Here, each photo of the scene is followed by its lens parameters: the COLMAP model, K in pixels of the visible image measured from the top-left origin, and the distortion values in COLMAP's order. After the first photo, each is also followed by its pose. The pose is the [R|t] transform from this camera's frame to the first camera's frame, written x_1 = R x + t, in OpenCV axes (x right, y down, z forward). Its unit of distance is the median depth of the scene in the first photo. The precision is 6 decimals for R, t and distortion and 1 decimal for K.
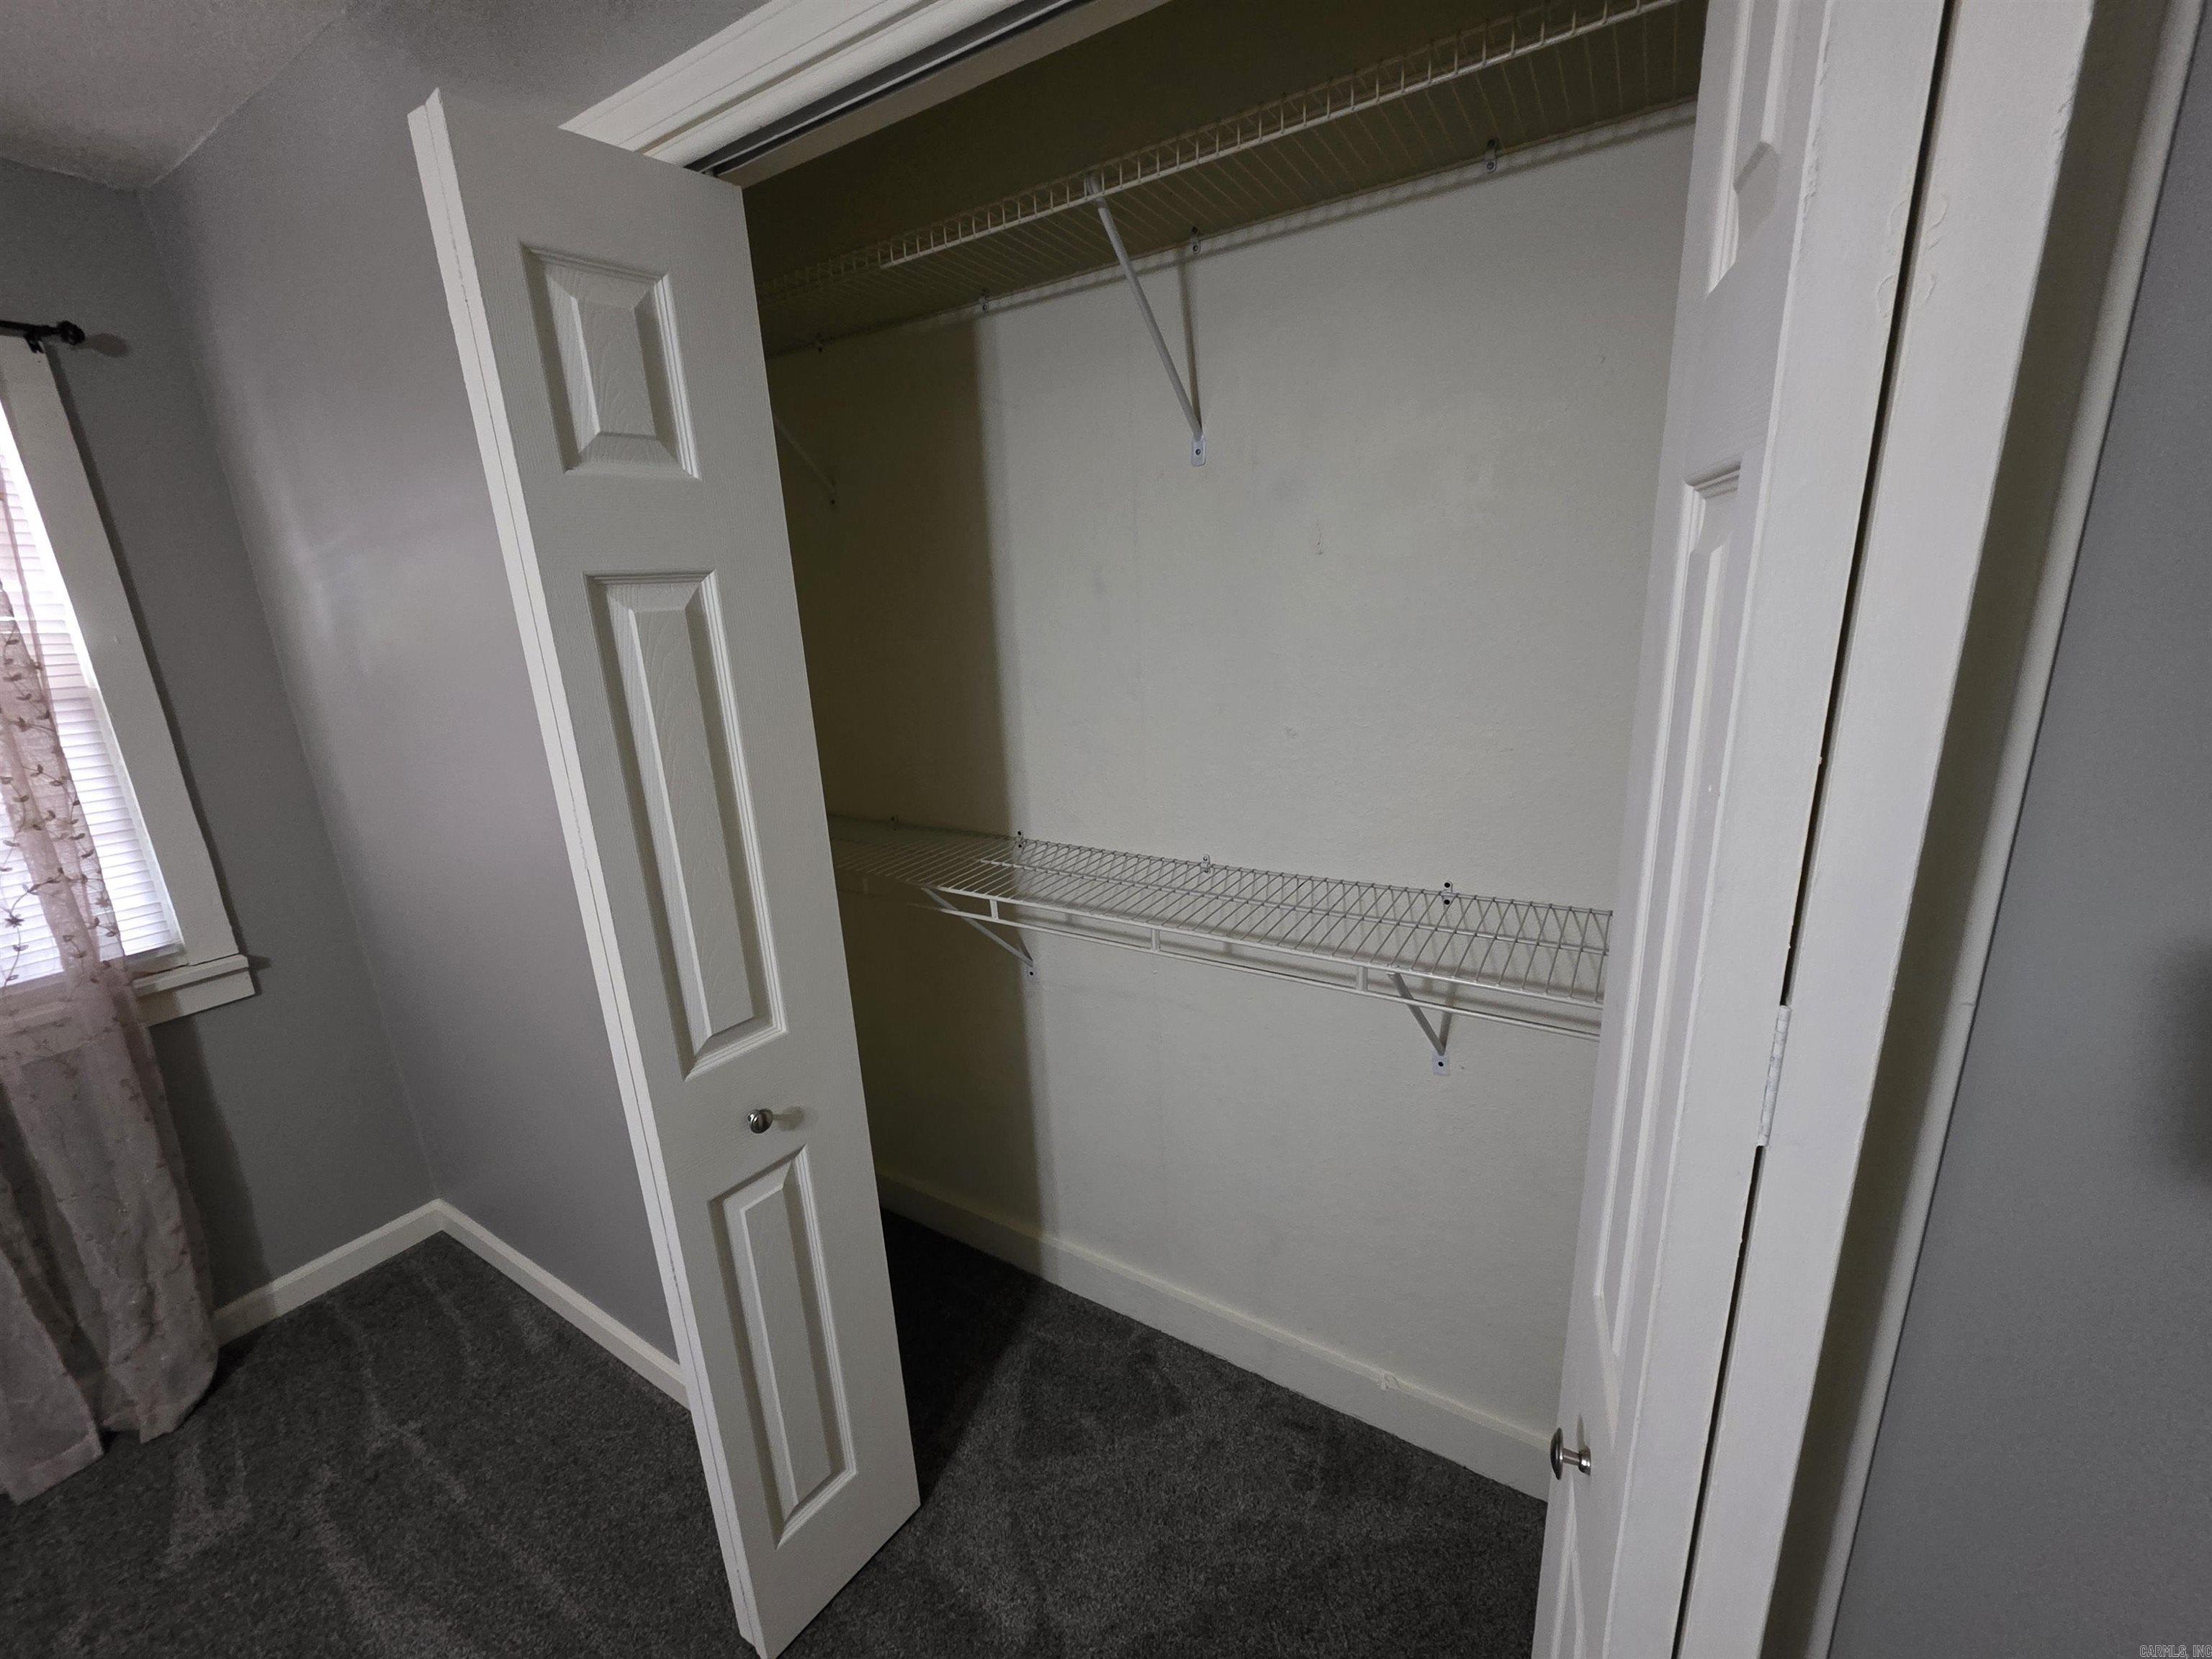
lens RADIAL K [[884.2, 0, 1112.0], [0, 884.2, 832.7], [0, 0, 1]] dist [-0.000730, 0.001793]
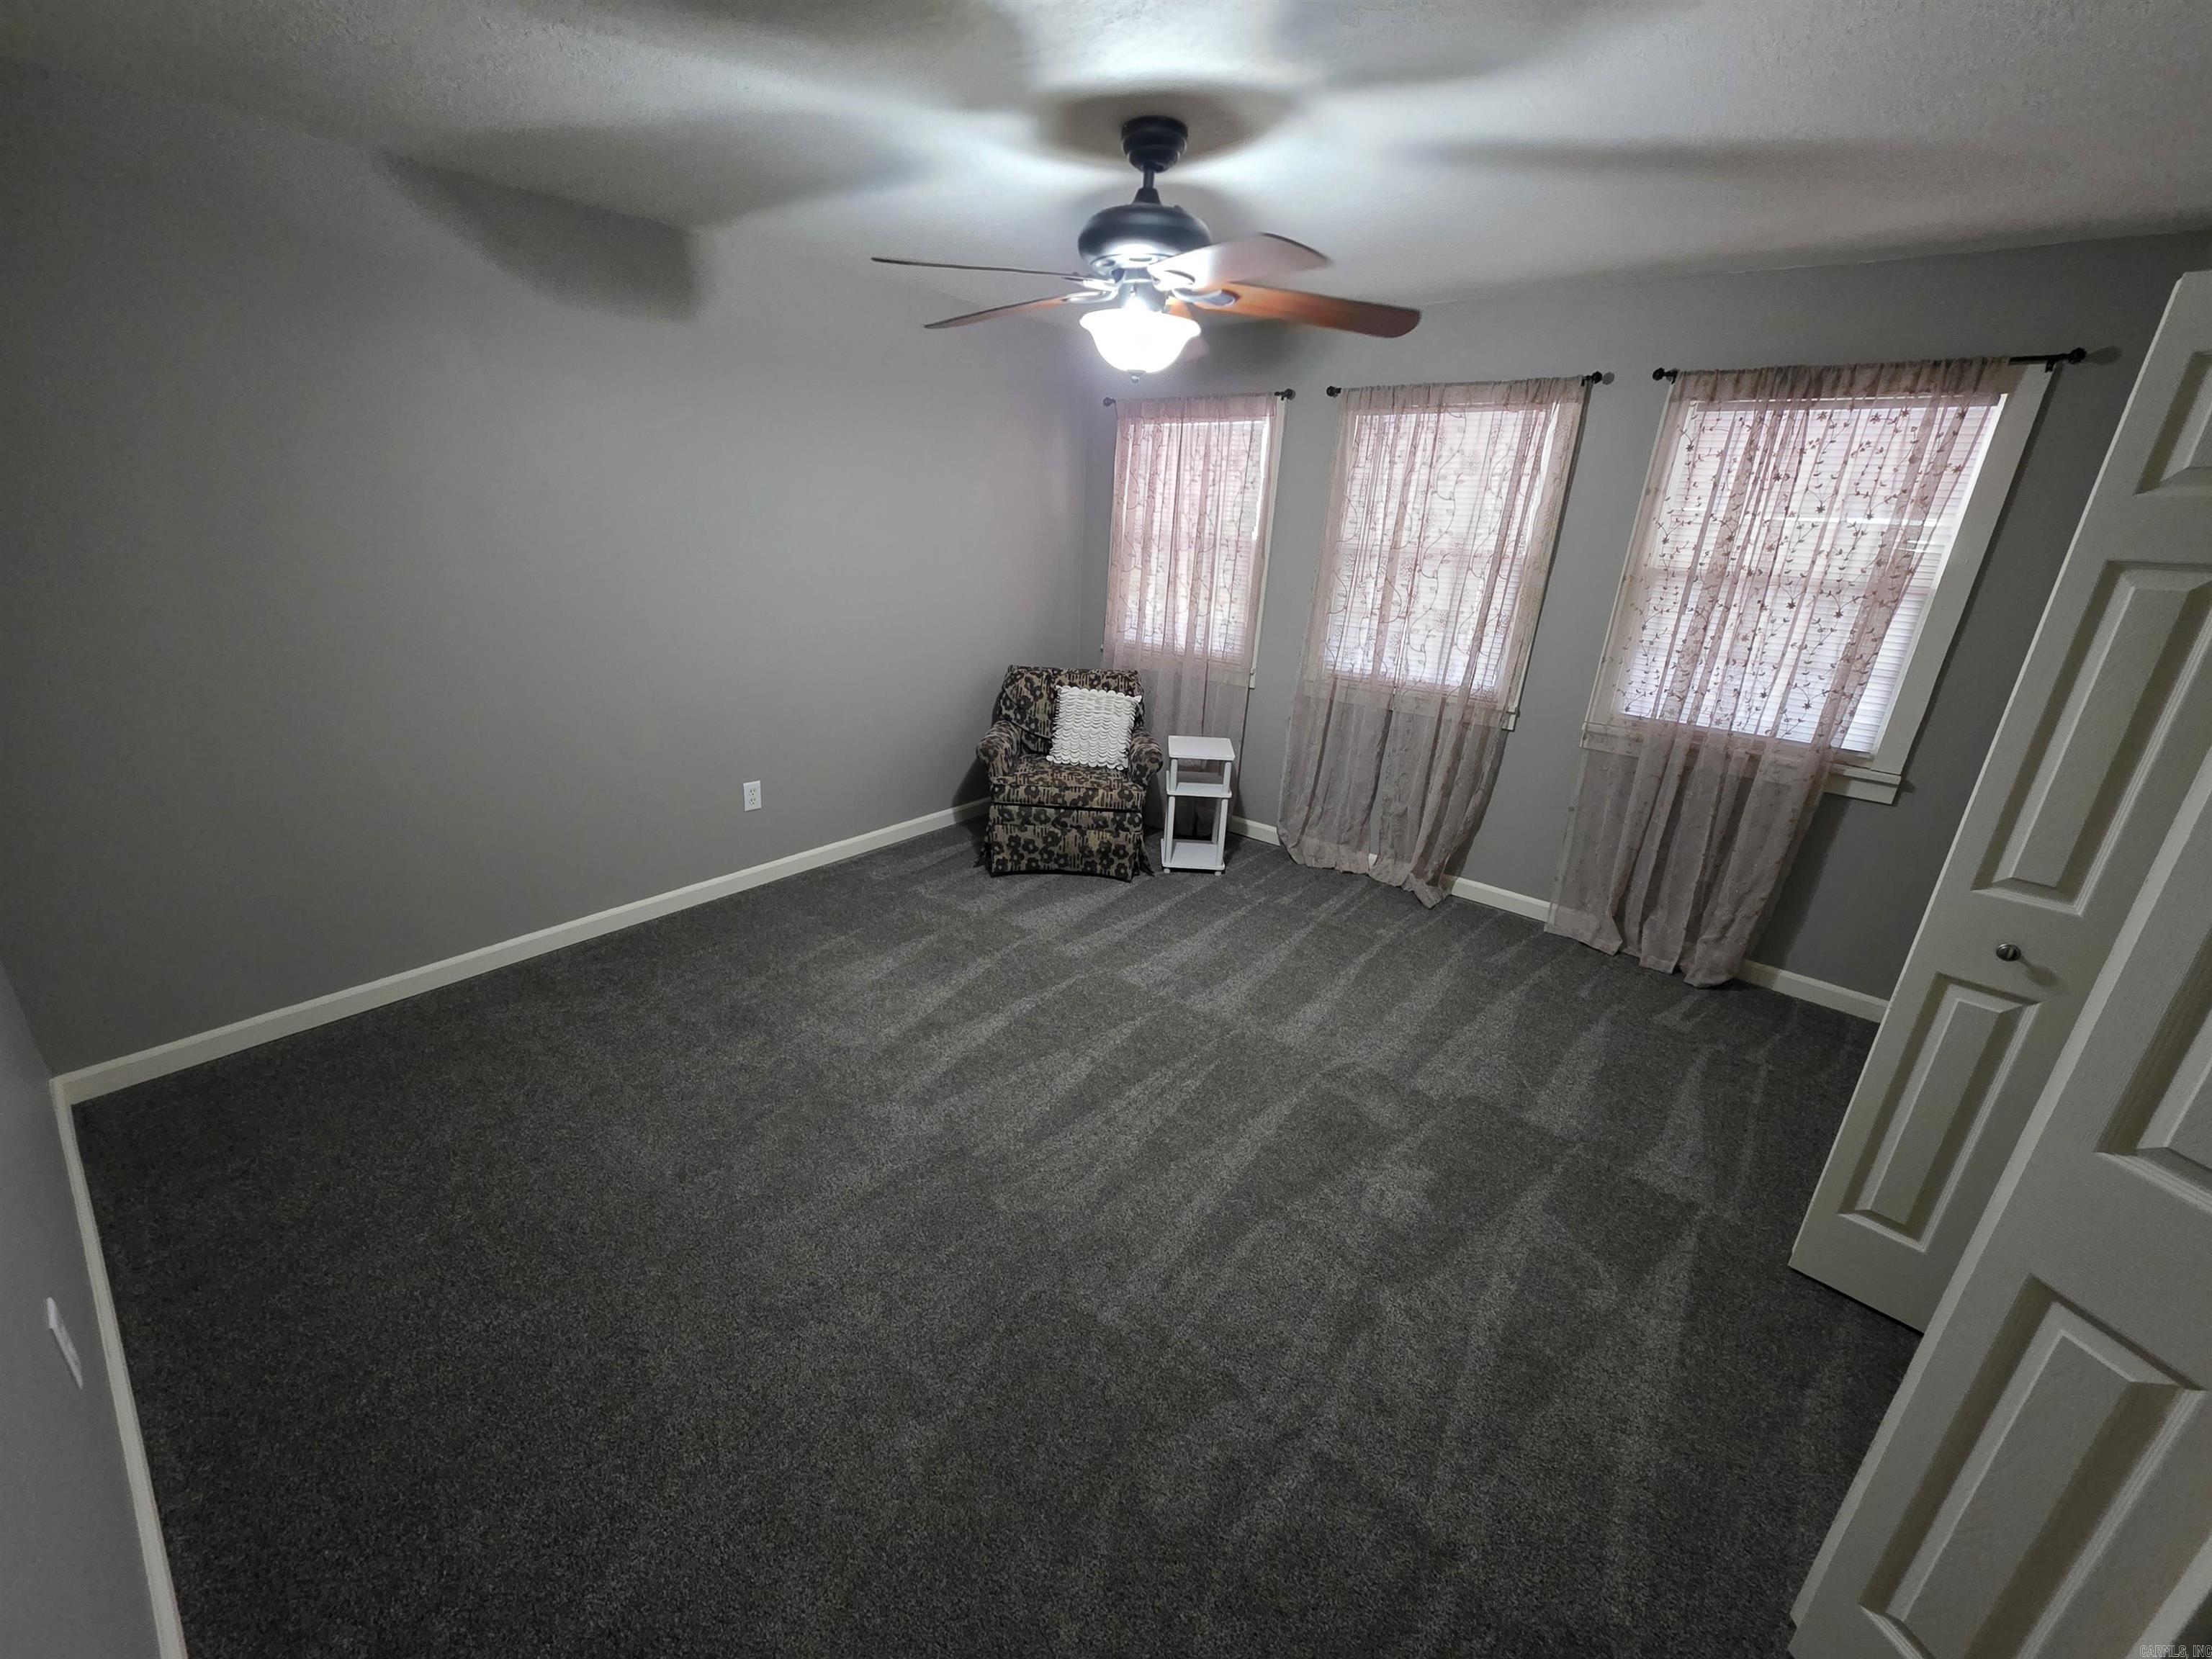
lens RADIAL K [[884.2, 0, 1093.1], [0, 884.2, 833.3], [0, 0, 1]] dist [-0.000730, 0.001793]
pose [[-0.130377, 0.388372, -0.912233, 0.672337], [-0.289940, 0.864930, 0.409672, 0.003935], [0.948123, 0.317904, -0.000162, -0.297947]]
